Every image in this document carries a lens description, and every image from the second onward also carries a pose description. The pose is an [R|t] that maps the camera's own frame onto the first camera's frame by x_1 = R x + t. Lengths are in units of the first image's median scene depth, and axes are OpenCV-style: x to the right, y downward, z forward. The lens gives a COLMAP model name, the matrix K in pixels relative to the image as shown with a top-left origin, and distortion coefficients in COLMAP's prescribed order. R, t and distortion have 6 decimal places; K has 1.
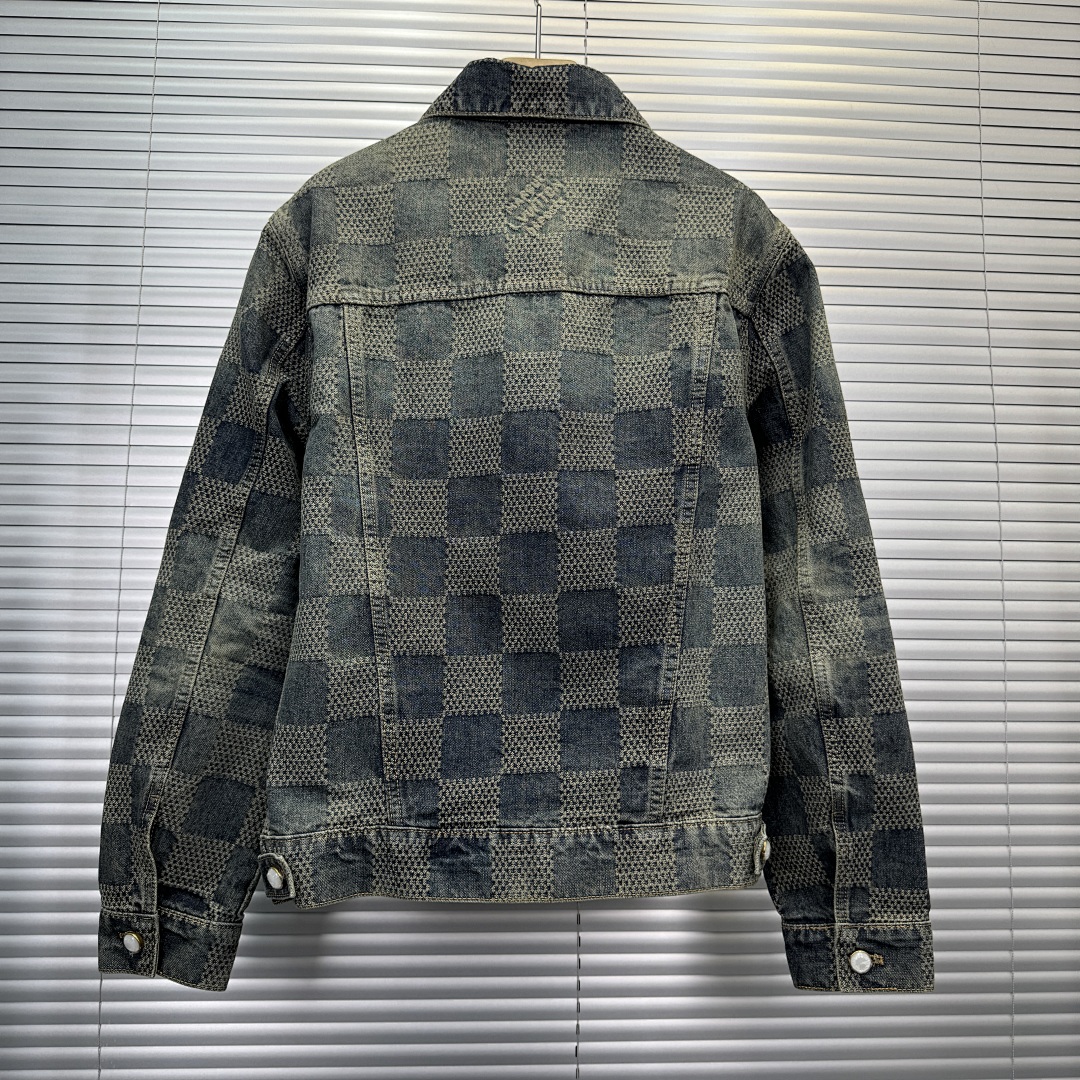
lens RADIAL K [[1003.7, 0, 540.0], [0, 1003.7, 540.0], [0, 0, 1]] dist [0.173000, -0.431905]
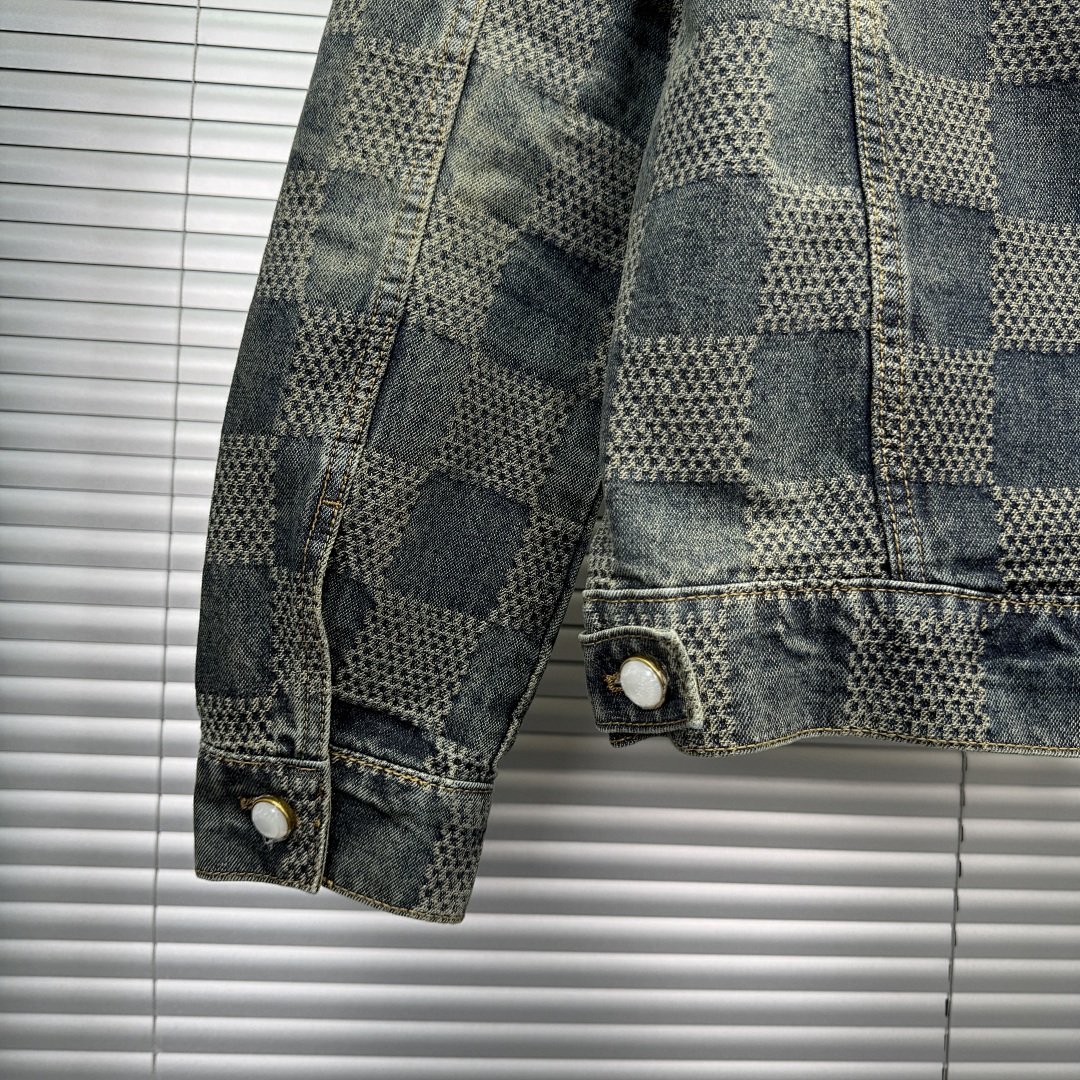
lens RADIAL K [[1029.8, 0, 540.0], [0, 1029.8, 540.0], [0, 0, 1]] dist [0.082959, -0.157443]
pose [[0.999242, 0.036976, 0.012205, -0.296072], [-0.038161, 0.992261, 0.118156, 0.213553], [-0.007742, -0.118532, 0.992920, 0.556747]]
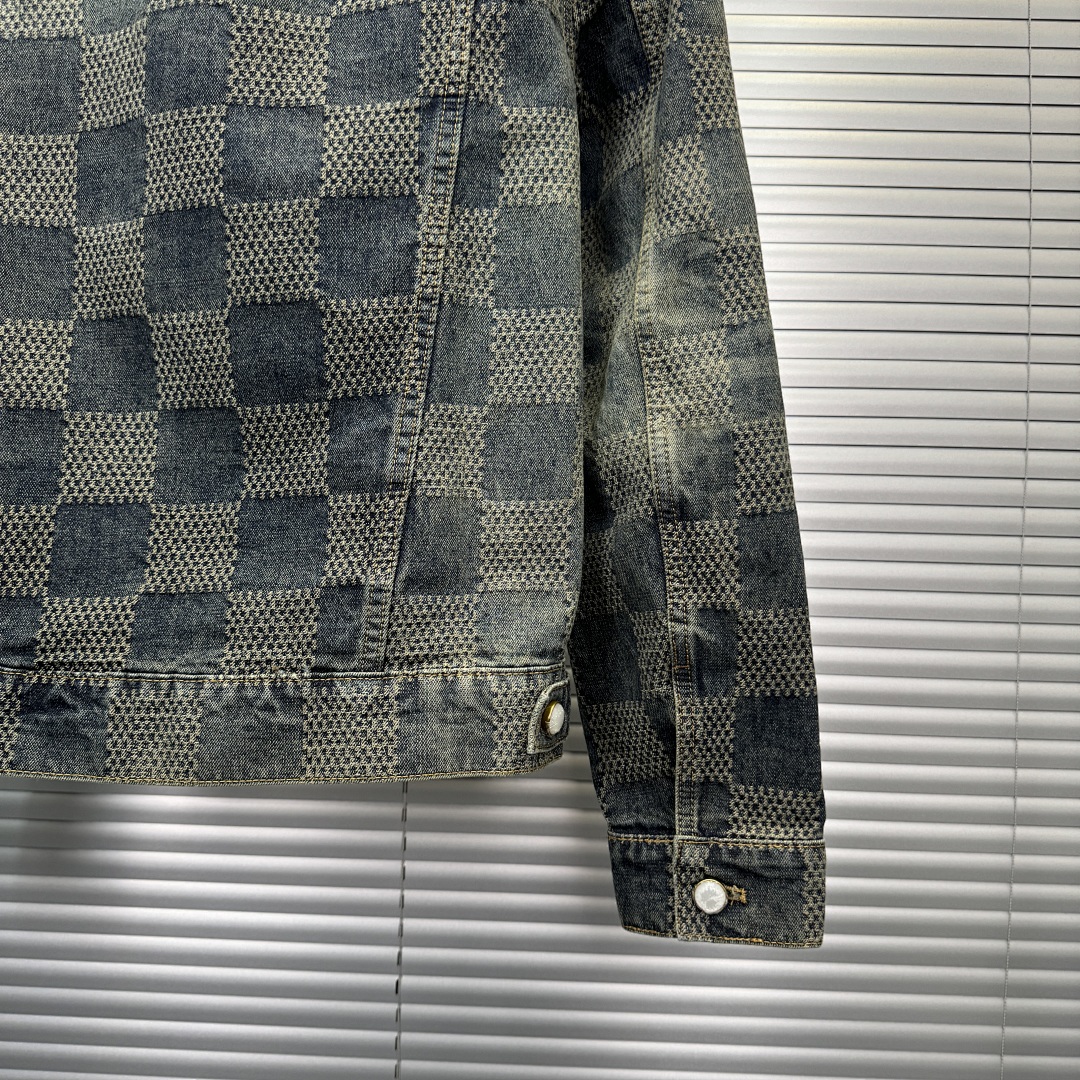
lens RADIAL K [[1031.5, 0, 540.0], [0, 1031.5, 540.0], [0, 0, 1]] dist [0.163004, -0.436036]
pose [[0.996516, 0.021274, -0.080639, 0.266534], [-0.013255, 0.995028, 0.098706, 0.130055], [0.082338, -0.097294, 0.991844, 0.369390]]
